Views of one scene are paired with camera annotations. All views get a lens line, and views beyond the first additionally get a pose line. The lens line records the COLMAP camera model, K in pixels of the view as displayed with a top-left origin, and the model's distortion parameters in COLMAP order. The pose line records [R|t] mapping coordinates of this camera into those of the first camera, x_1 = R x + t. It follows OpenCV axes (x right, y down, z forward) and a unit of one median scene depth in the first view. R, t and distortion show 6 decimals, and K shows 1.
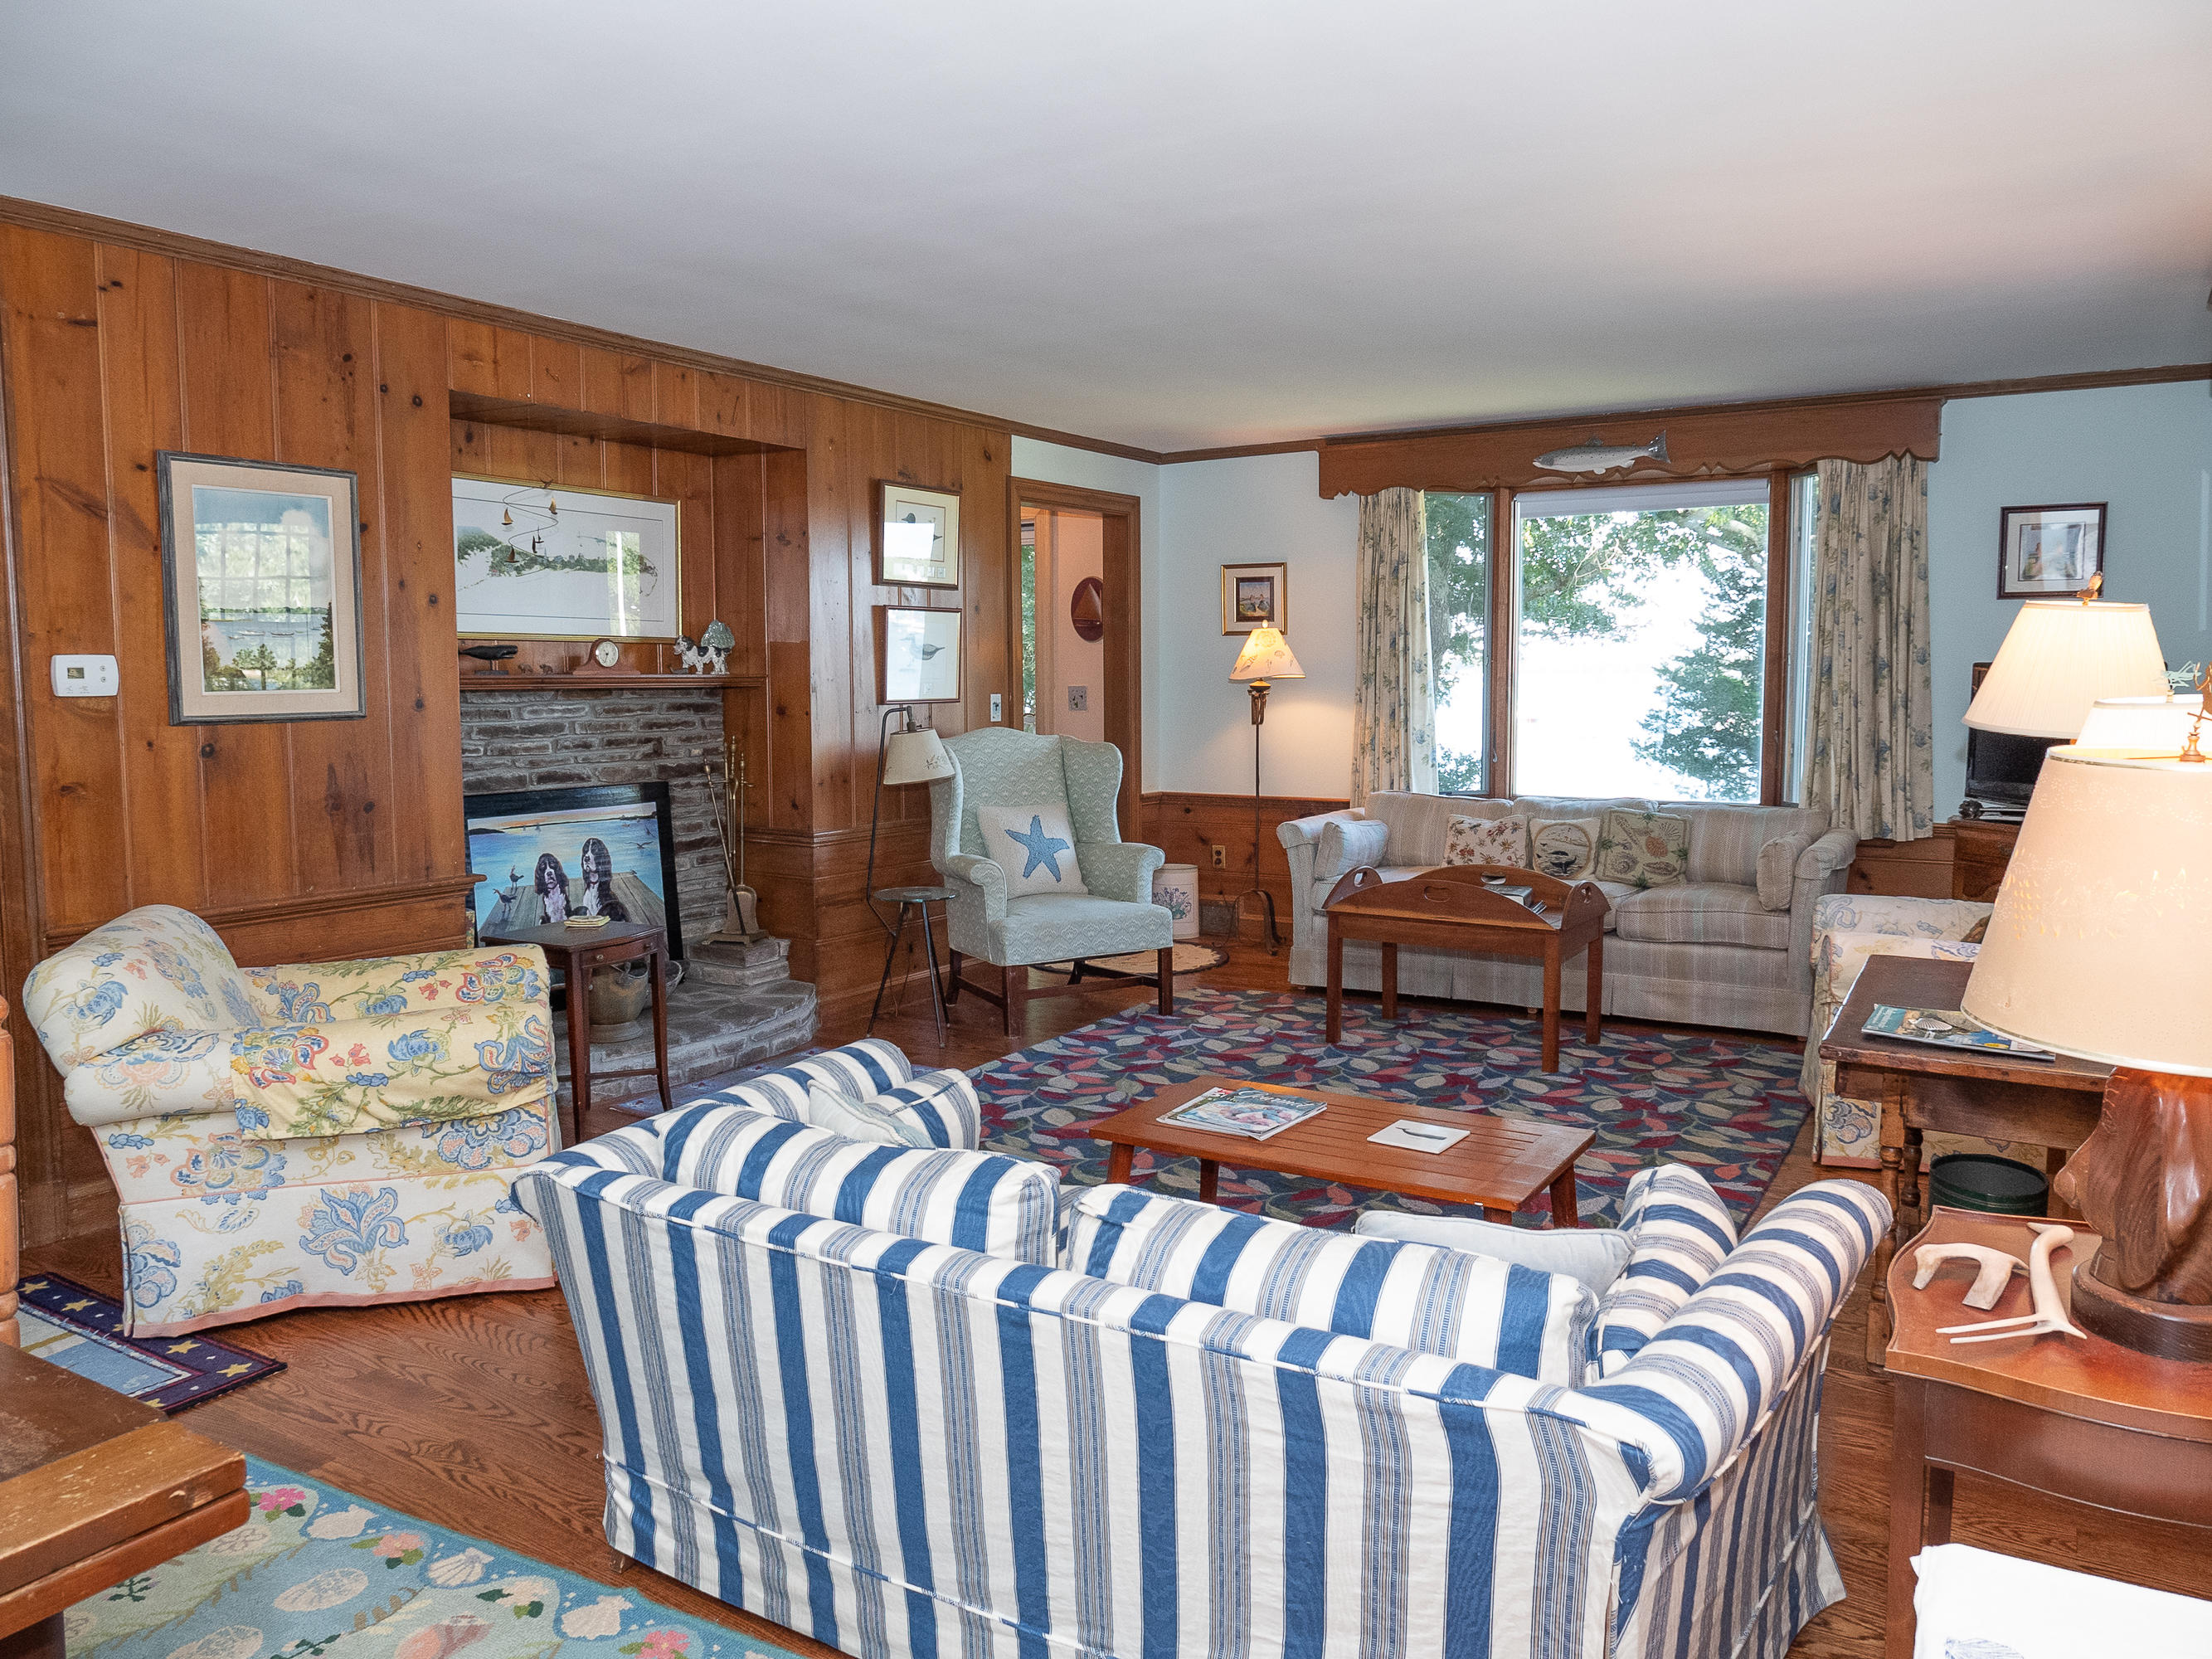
lens RADIAL K [[1581.1, 0, 1108.8], [0, 1581.1, 820.8], [0, 0, 1]] dist [-0.028270, 0.005175]
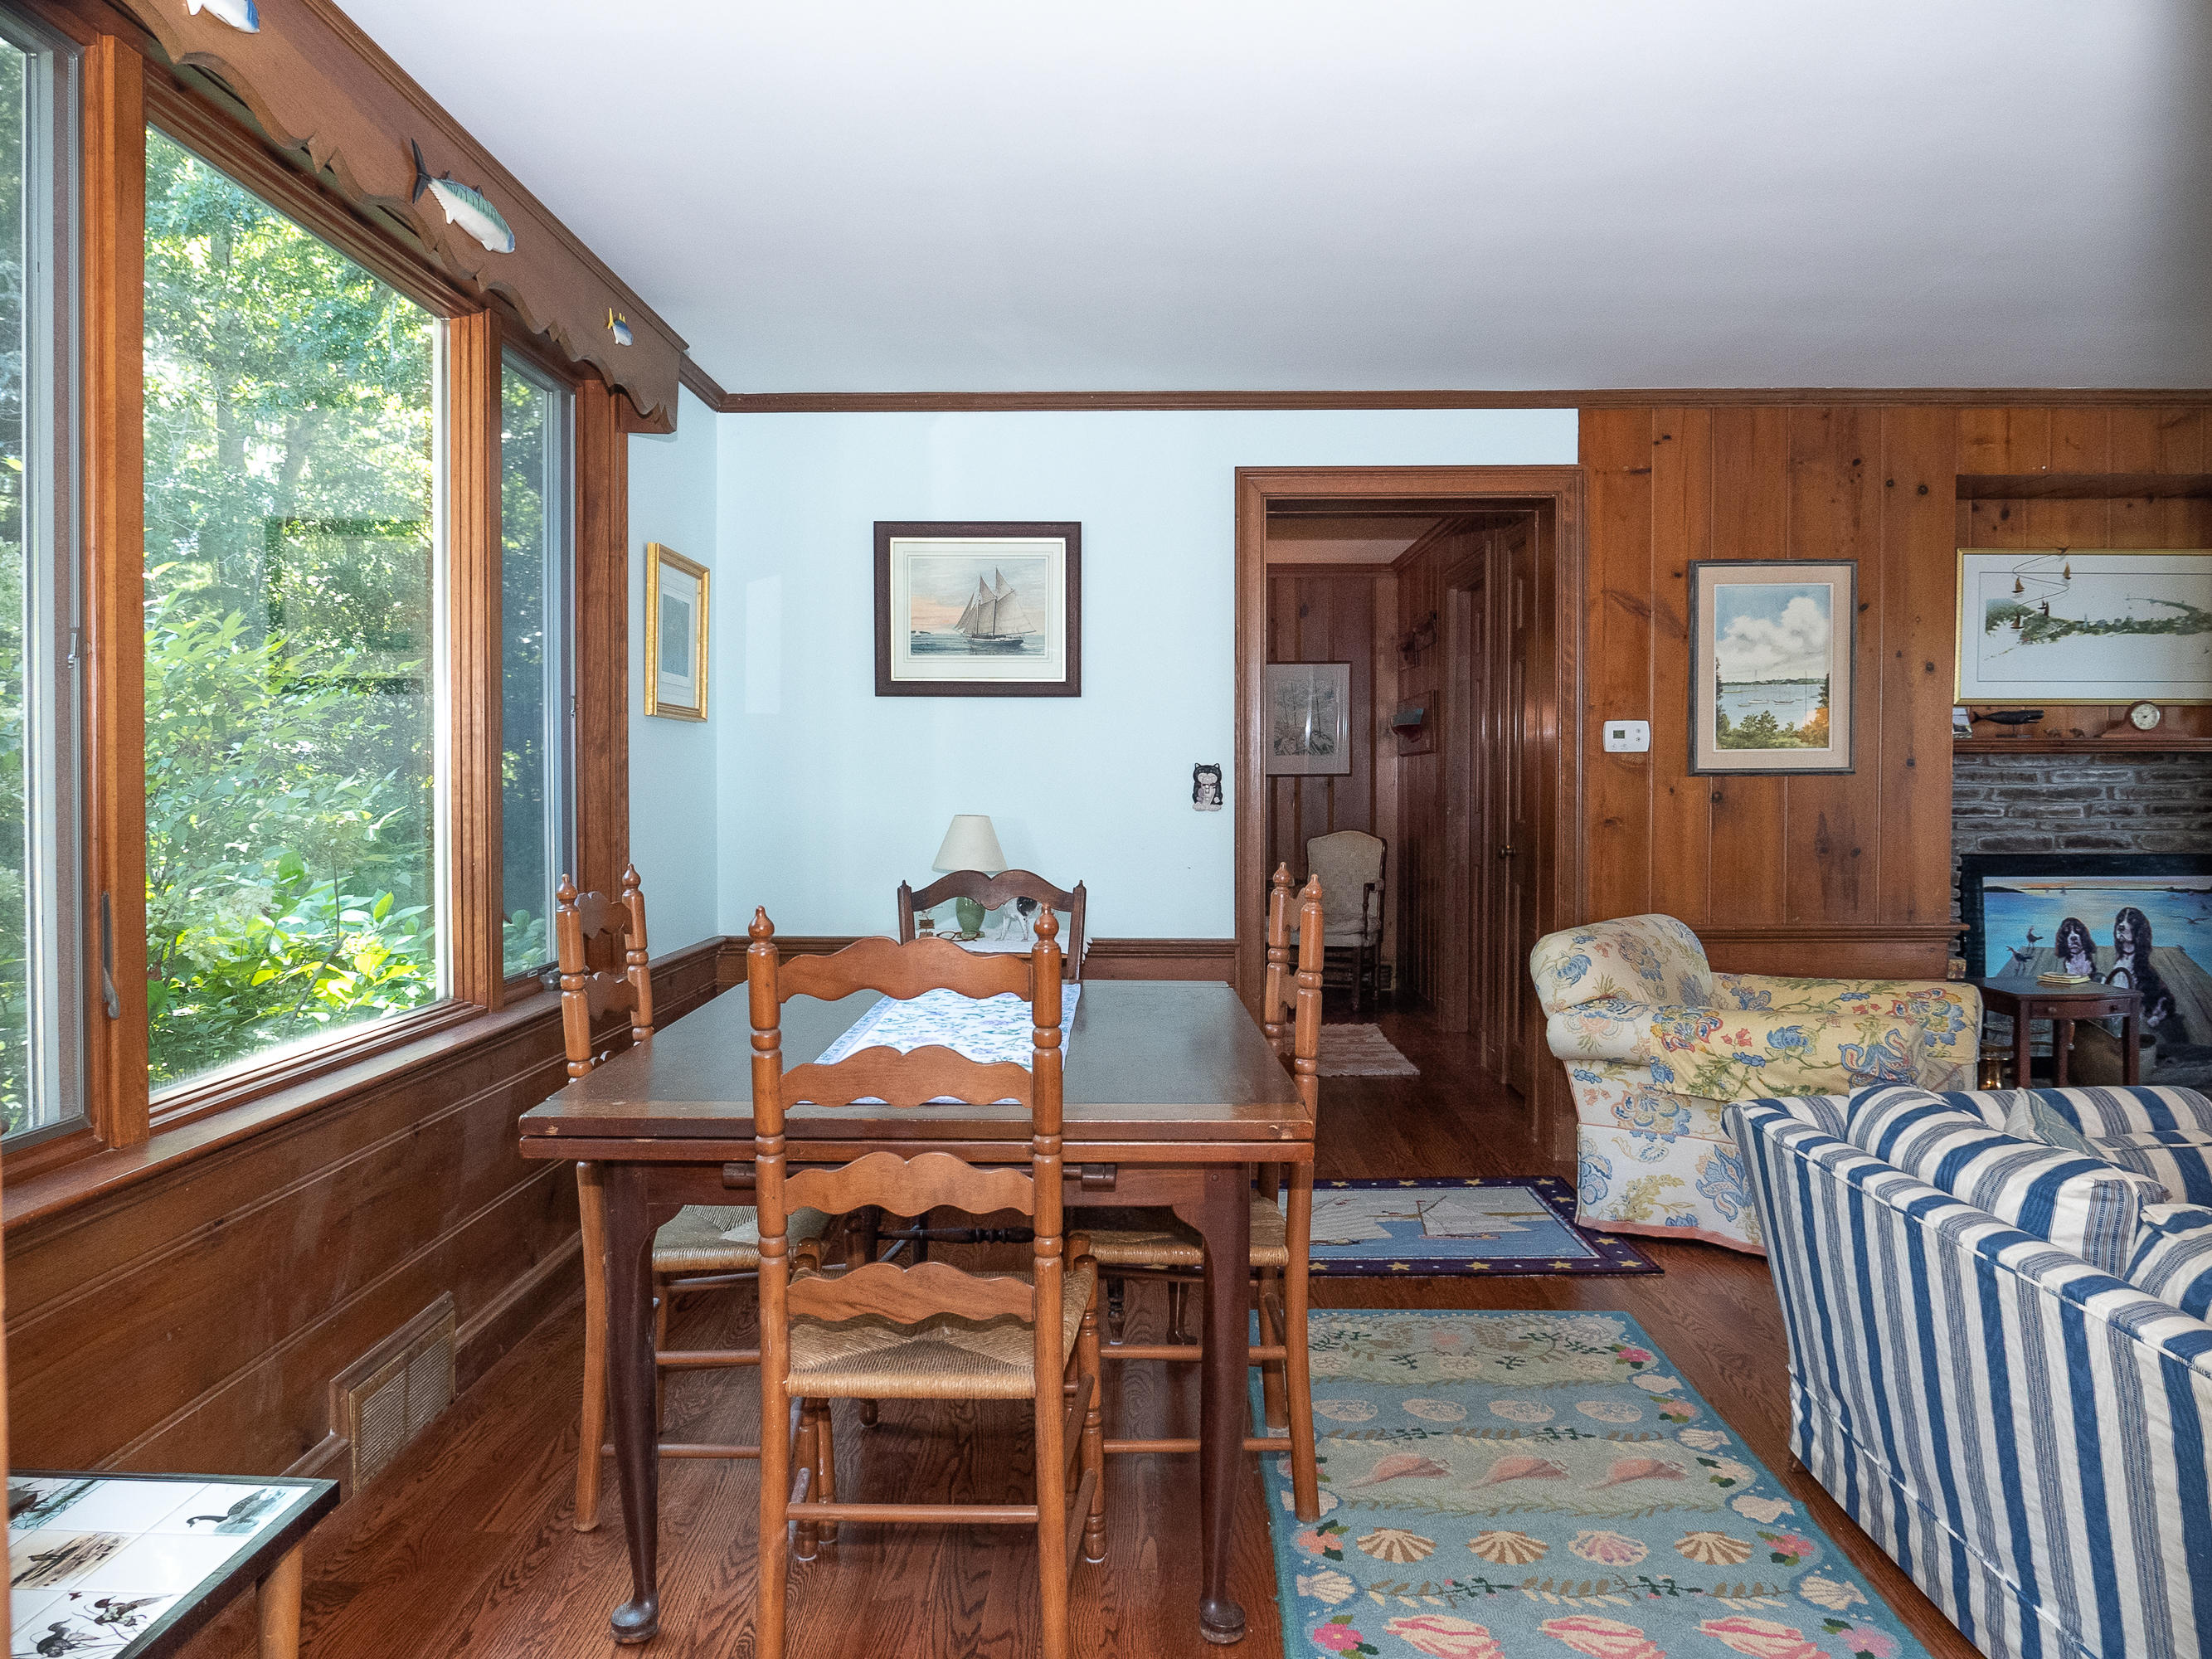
lens RADIAL K [[1581.1, 0, 1109.3], [0, 1581.1, 822.6], [0, 0, 1]] dist [-0.028270, 0.005175]
pose [[0.505529, 0.024181, -0.862471, 0.265872], [-0.077470, 0.996842, -0.017460, 0.035496], [0.859325, 0.075642, 0.505805, -0.040952]]
